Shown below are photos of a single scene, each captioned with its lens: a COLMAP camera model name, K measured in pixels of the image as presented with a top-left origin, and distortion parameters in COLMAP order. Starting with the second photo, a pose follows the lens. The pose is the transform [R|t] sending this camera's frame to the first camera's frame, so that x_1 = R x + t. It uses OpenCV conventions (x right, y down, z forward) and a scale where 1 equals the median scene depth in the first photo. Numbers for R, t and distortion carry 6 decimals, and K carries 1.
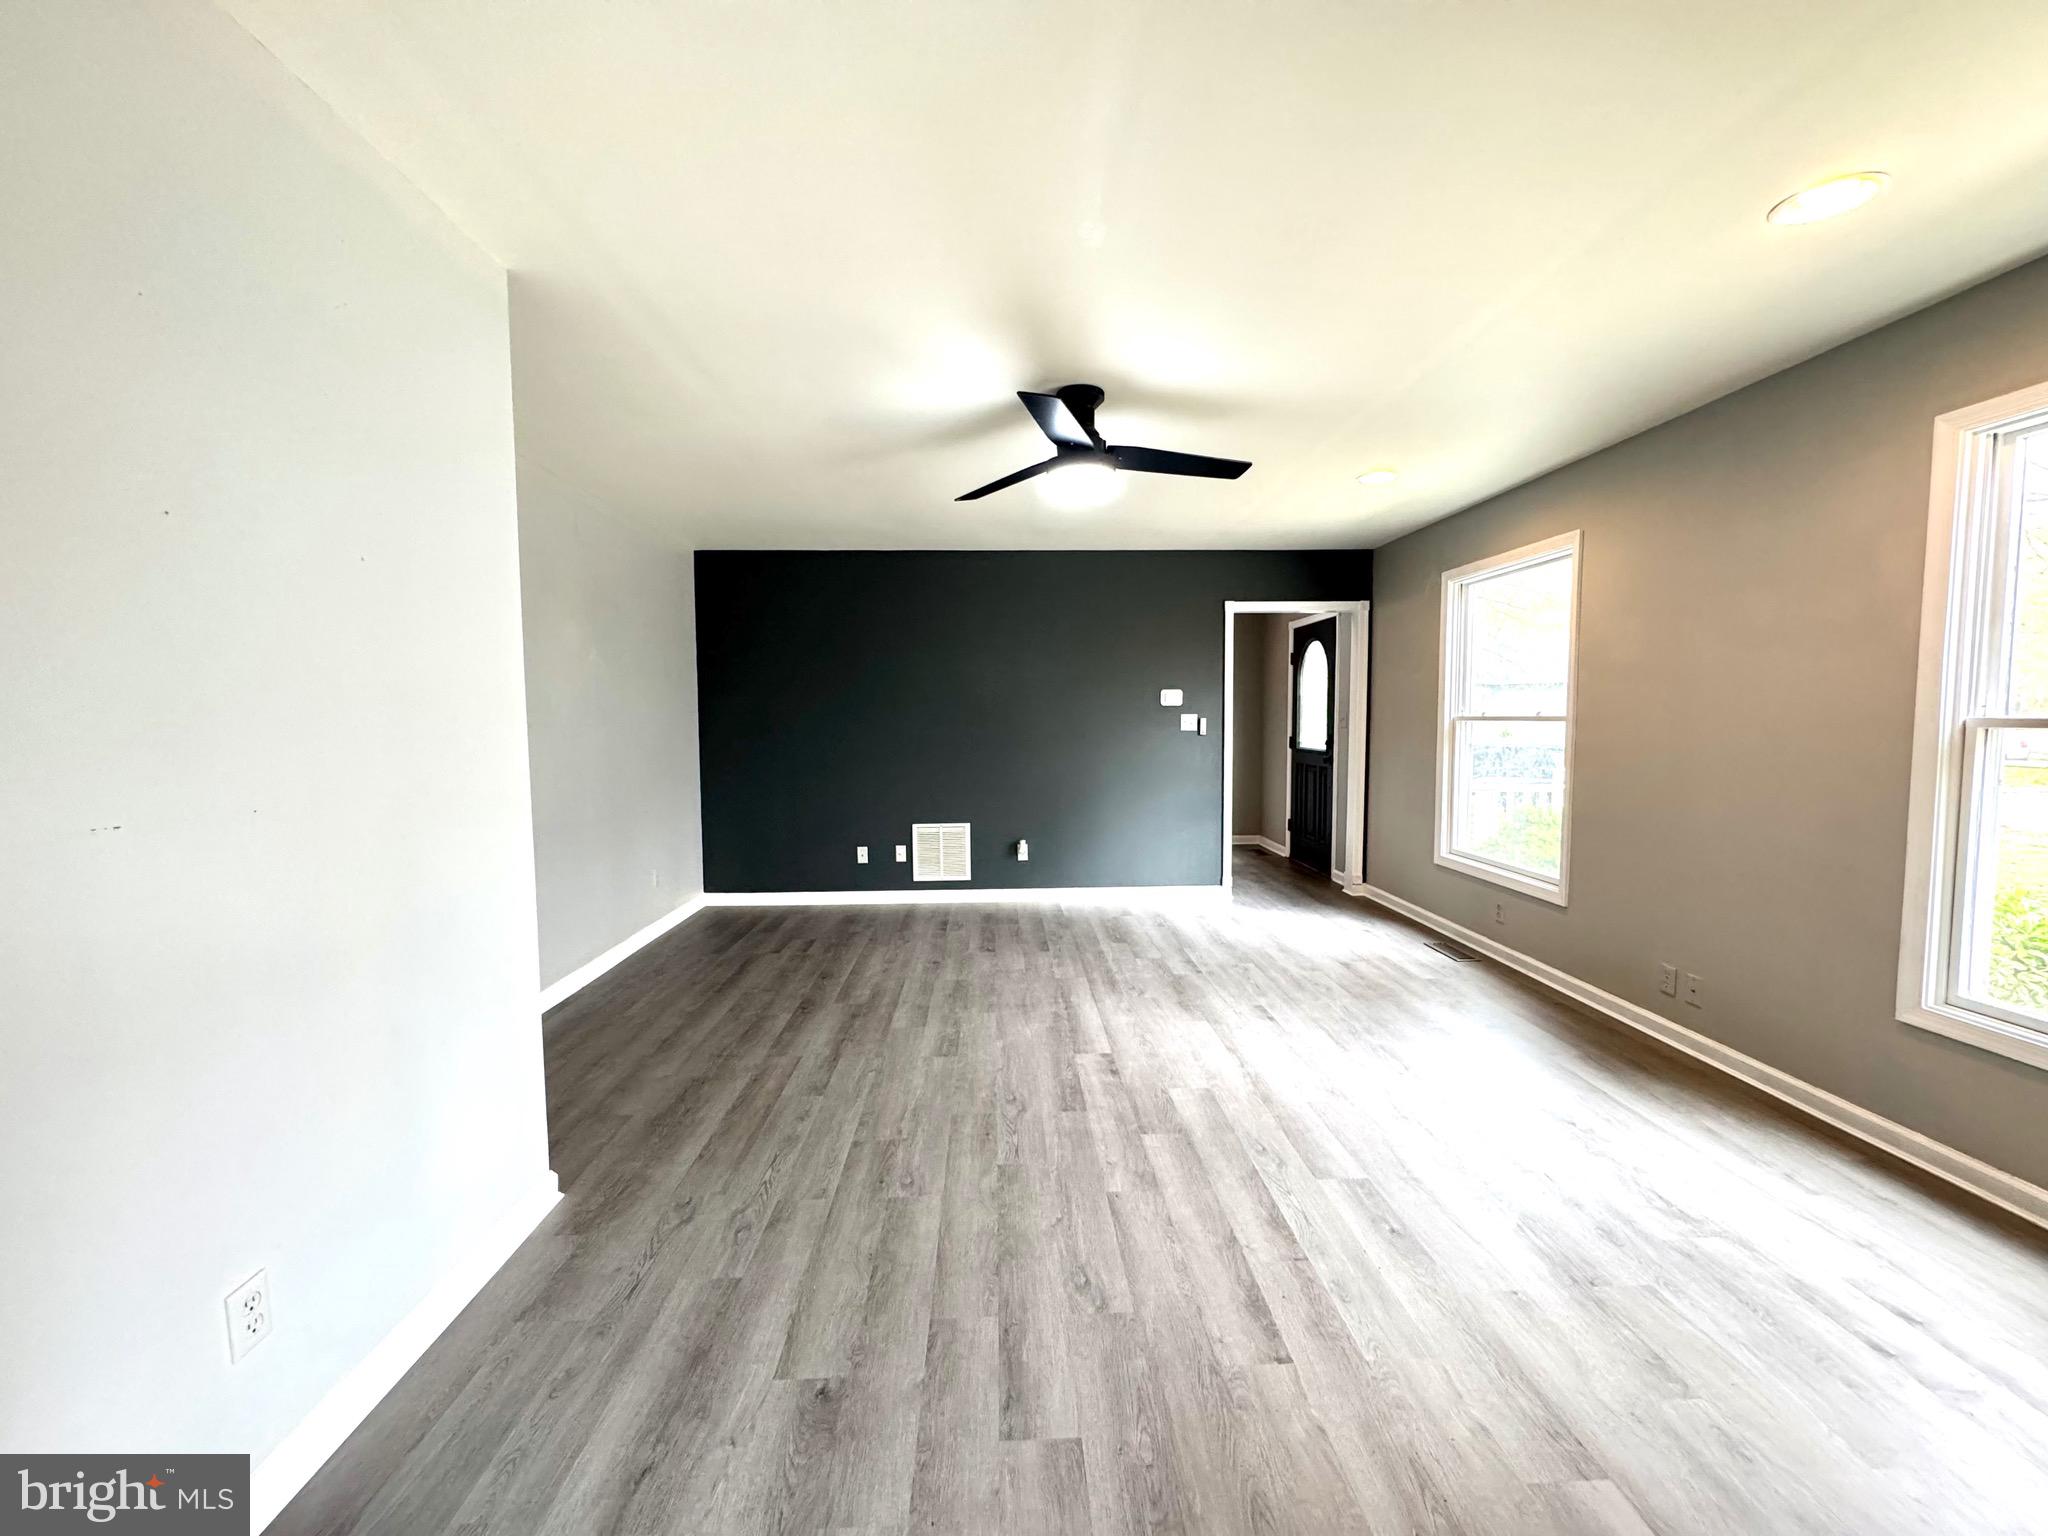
lens RADIAL K [[814.9, 0, 1021.4], [0, 814.9, 776.3], [0, 0, 1]] dist [-0.004239, 0.000658]
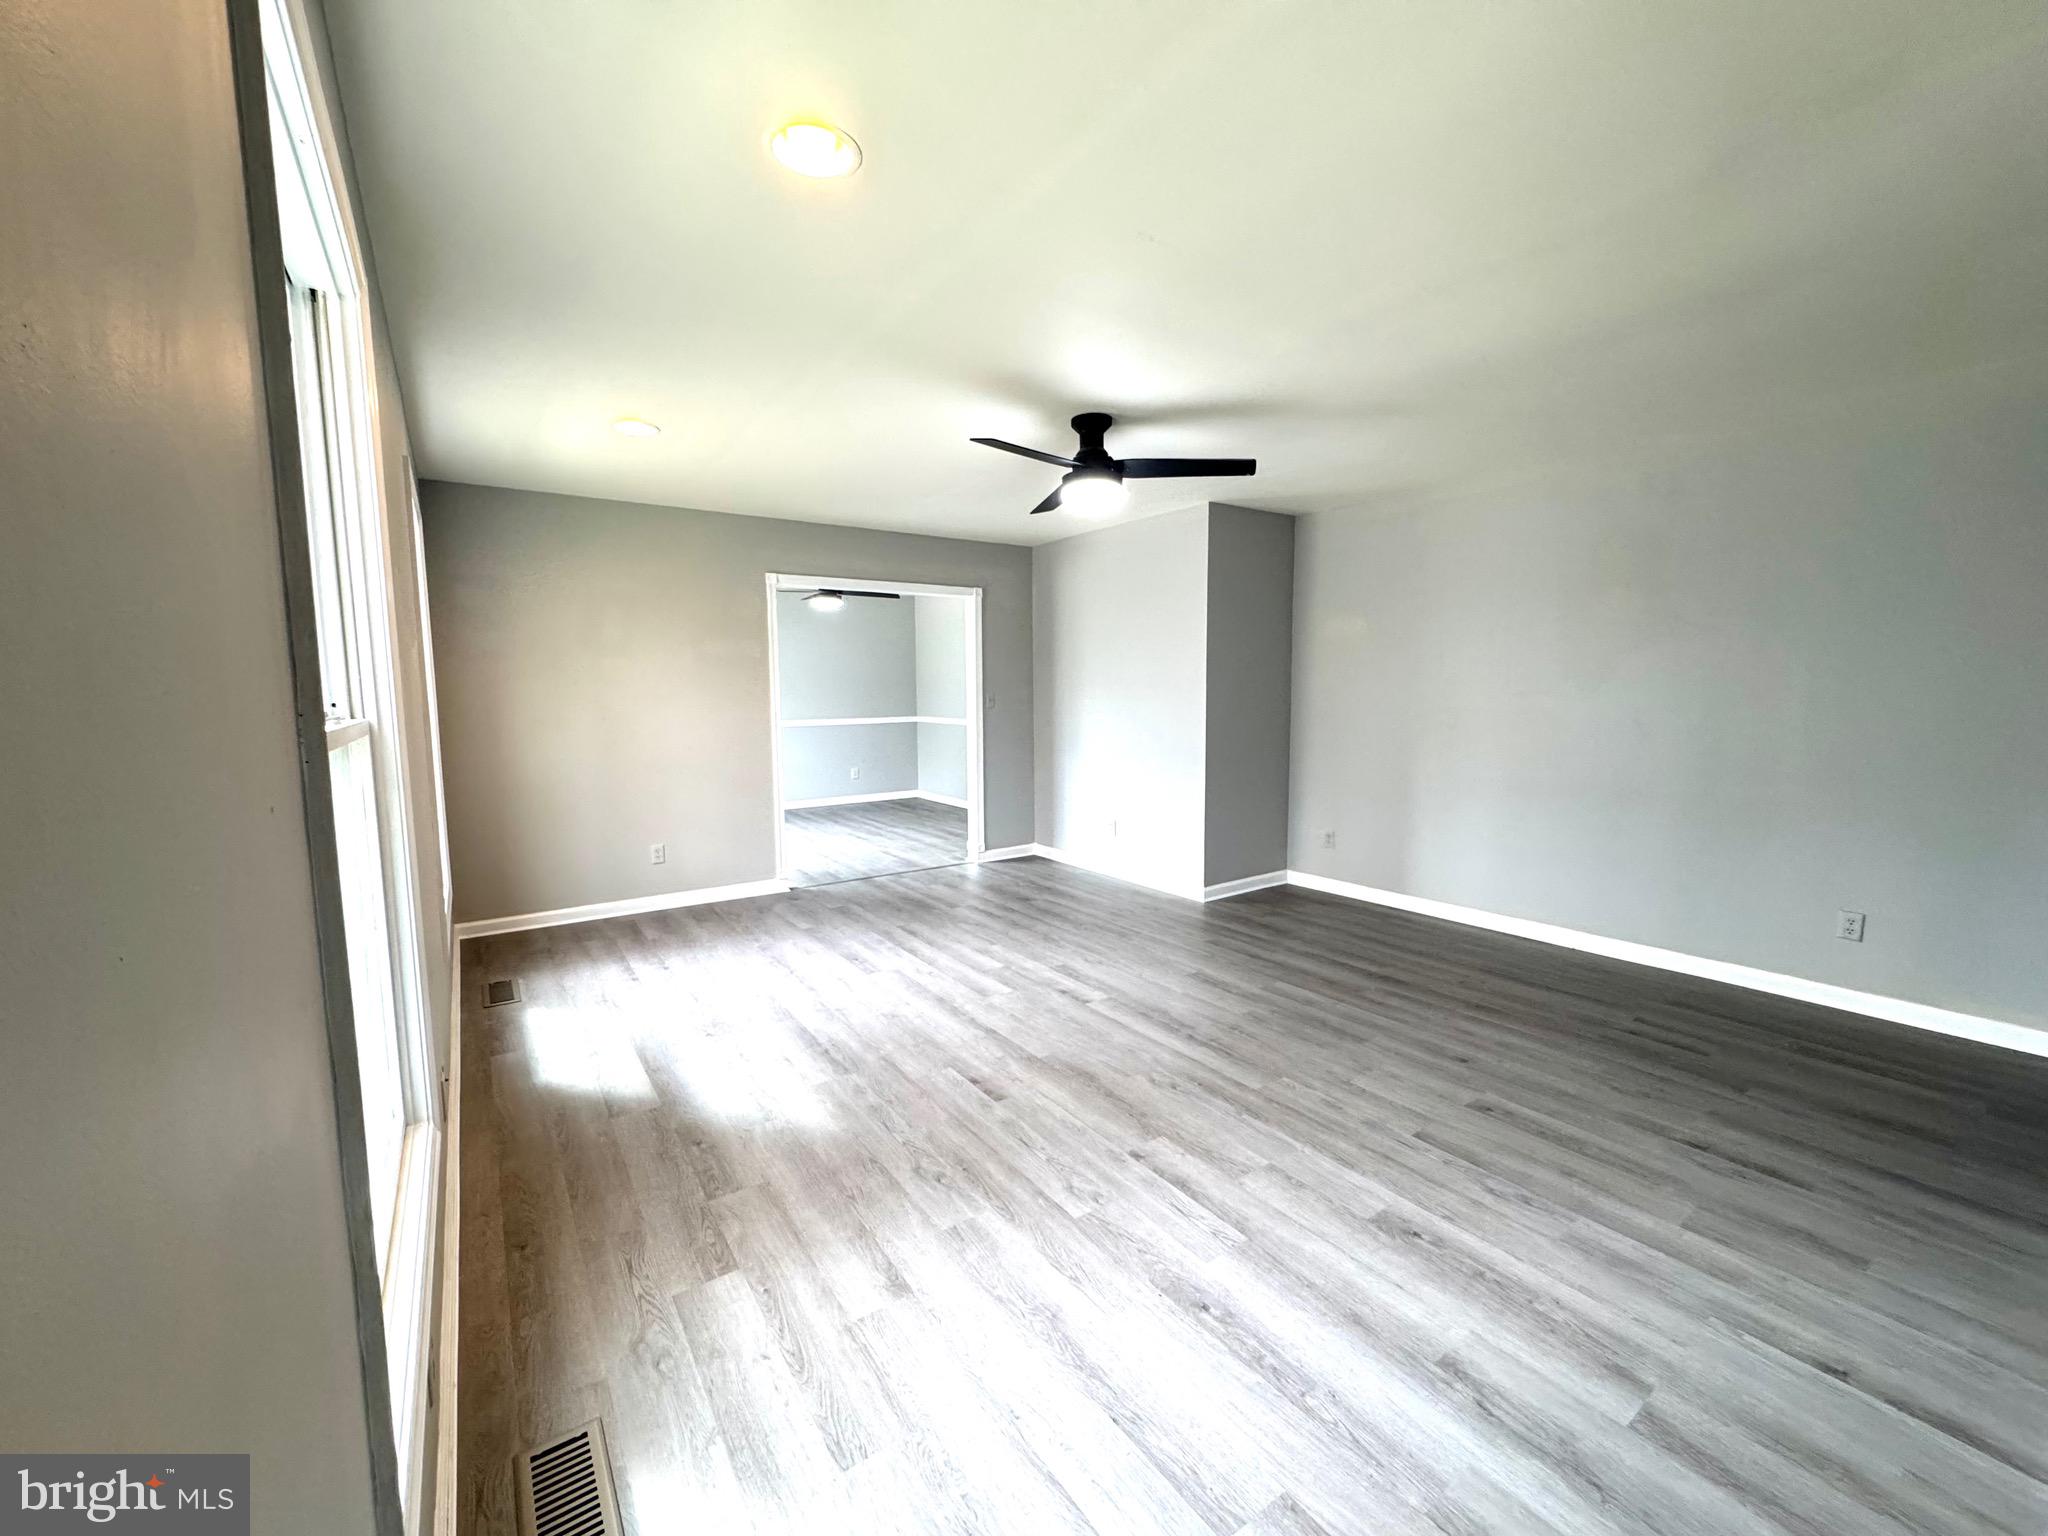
lens RADIAL K [[814.9, 0, 1024.2], [0, 814.9, 763.6], [0, 0, 1]] dist [-0.004239, 0.000658]
pose [[-0.843036, 0.062984, -0.534157, 0.615598], [-0.026572, 0.987030, 0.158321, -0.123977], [0.537201, 0.147664, -0.830428, 1.506052]]
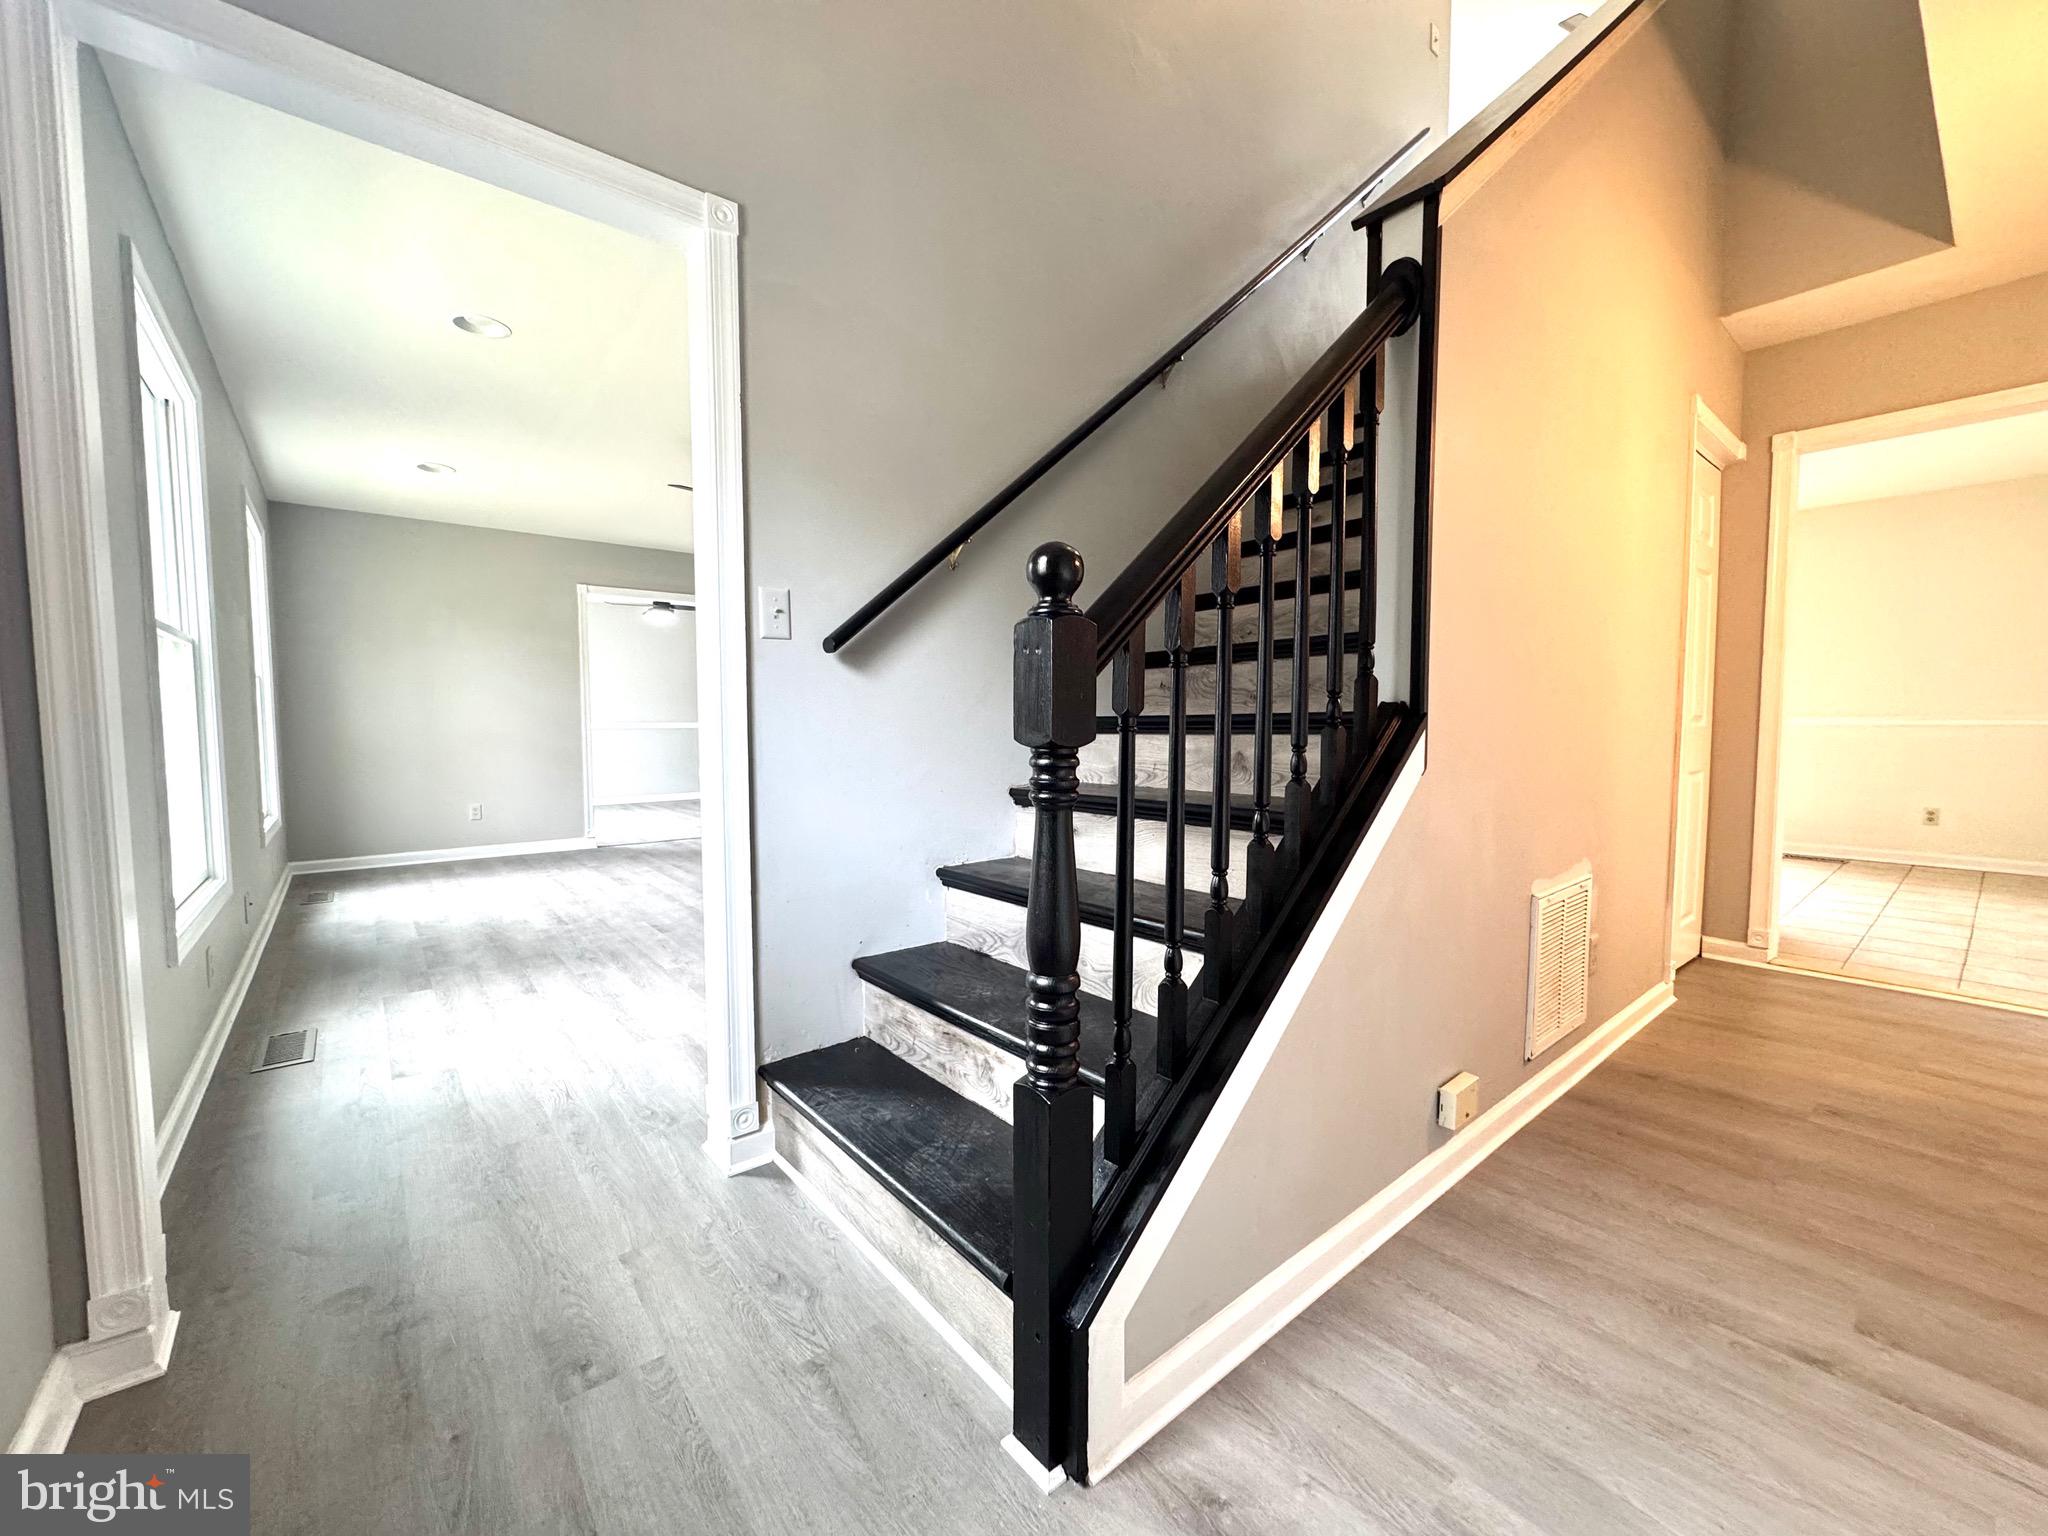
lens RADIAL K [[814.9, 0, 1037.2], [0, 814.9, 774.0], [0, 0, 1]] dist [-0.004239, 0.000658]
pose [[-0.784357, 0.049868, -0.618302, 0.534724], [-0.038453, 0.990938, 0.128702, -0.076251], [0.619117, 0.124724, -0.775331, 2.015907]]
